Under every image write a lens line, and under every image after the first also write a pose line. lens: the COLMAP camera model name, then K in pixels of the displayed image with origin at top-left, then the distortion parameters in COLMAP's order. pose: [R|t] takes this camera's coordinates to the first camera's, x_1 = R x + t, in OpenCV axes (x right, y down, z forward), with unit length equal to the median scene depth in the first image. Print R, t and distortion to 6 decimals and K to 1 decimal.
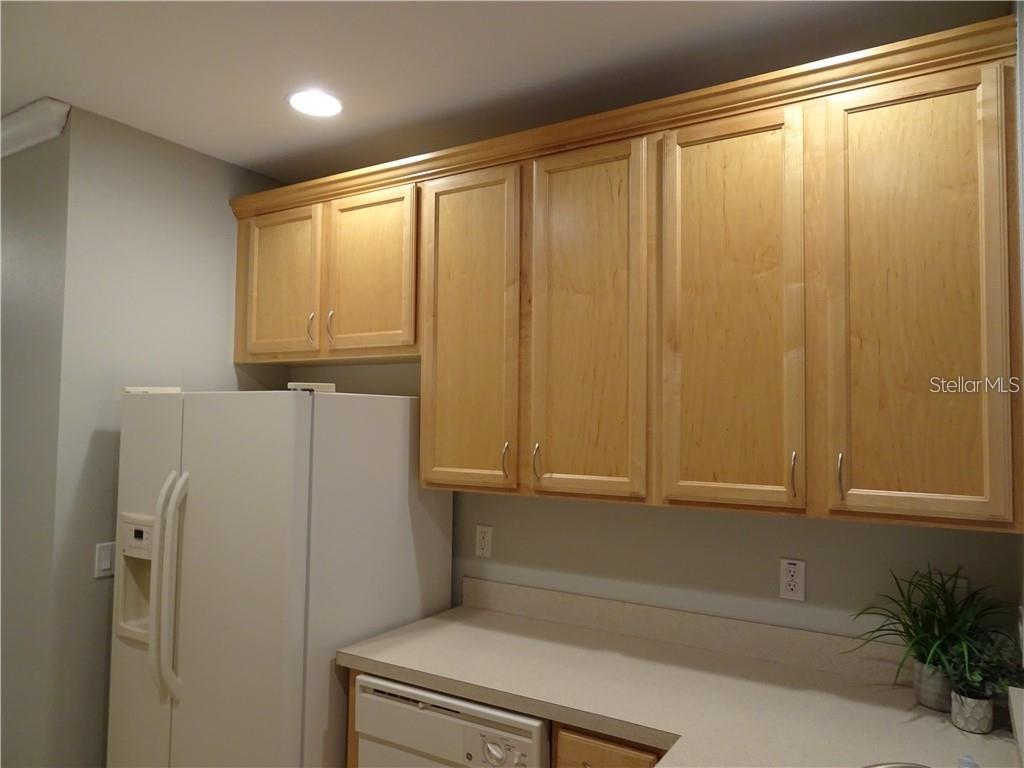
lens RADIAL K [[723.6, 0, 518.0], [0, 723.6, 381.6], [0, 0, 1]] dist [0.001760, 0.000173]
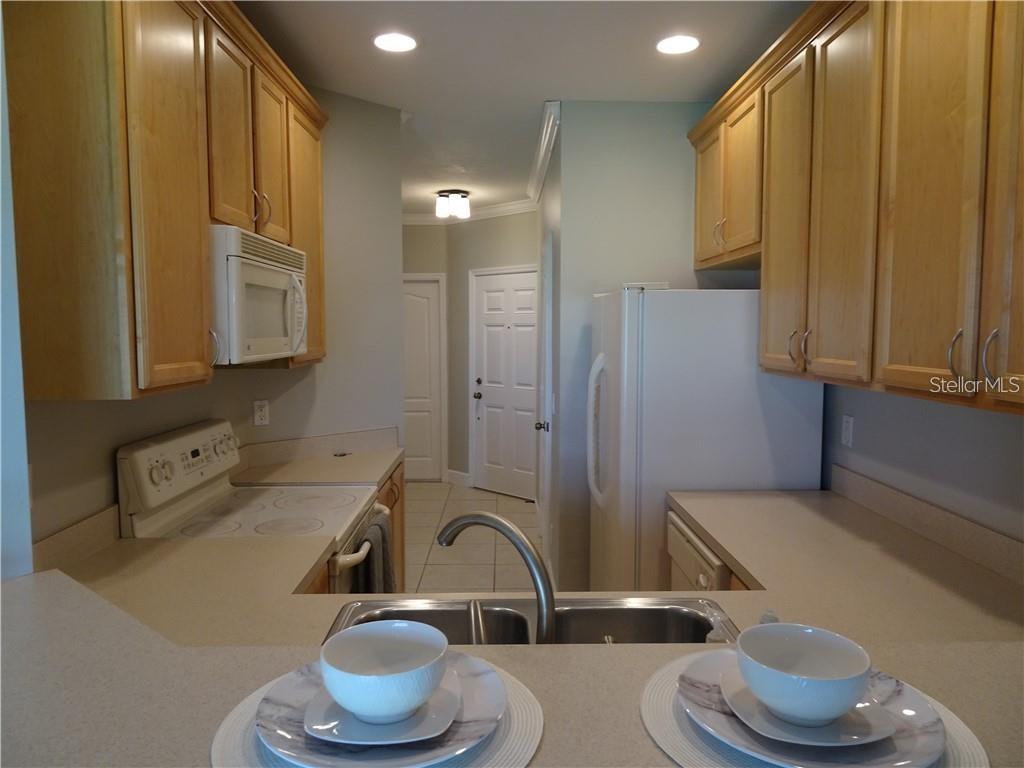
lens RADIAL K [[723.6, 0, 515.0], [0, 723.6, 382.7], [0, 0, 1]] dist [0.001760, 0.000173]
pose [[0.542902, 0.051932, -0.838189, 0.618163], [0.050067, 0.994309, 0.094033, 0.042008], [0.838303, -0.093016, 0.537212, 0.092191]]
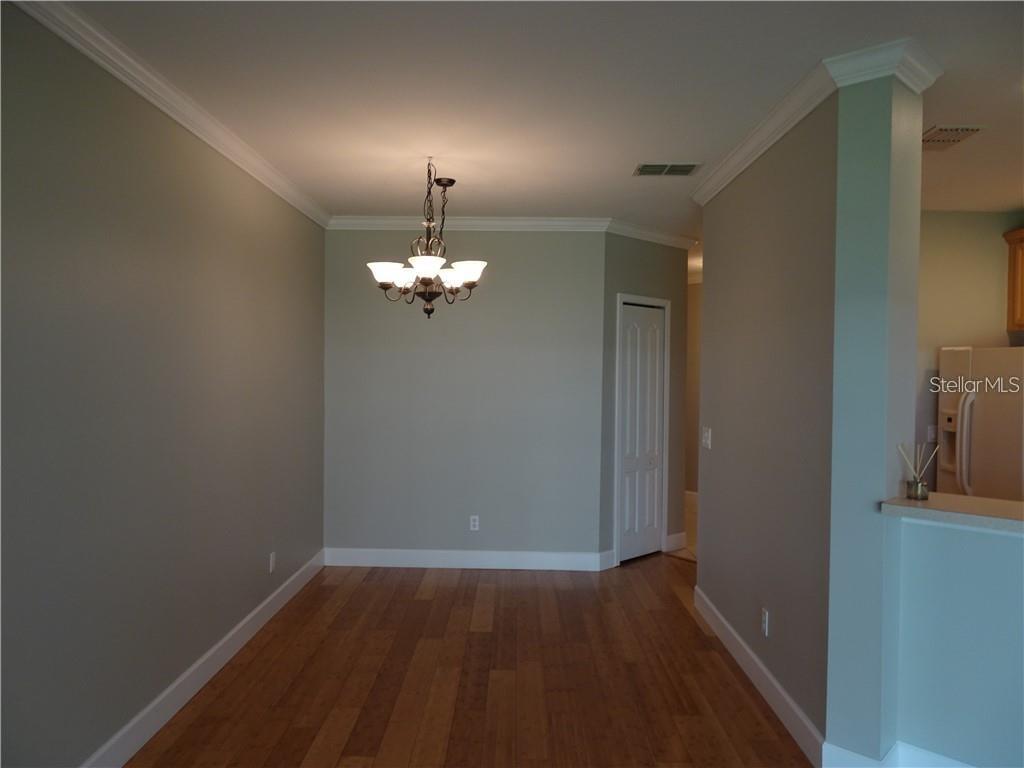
lens RADIAL K [[723.6, 0, 508.6], [0, 723.6, 381.5], [0, 0, 1]] dist [0.001760, 0.000173]
pose [[0.514967, 0.008596, -0.857167, 0.586373], [0.036492, 0.998823, 0.031941, -0.005577], [0.856433, -0.047728, 0.514047, -1.113488]]
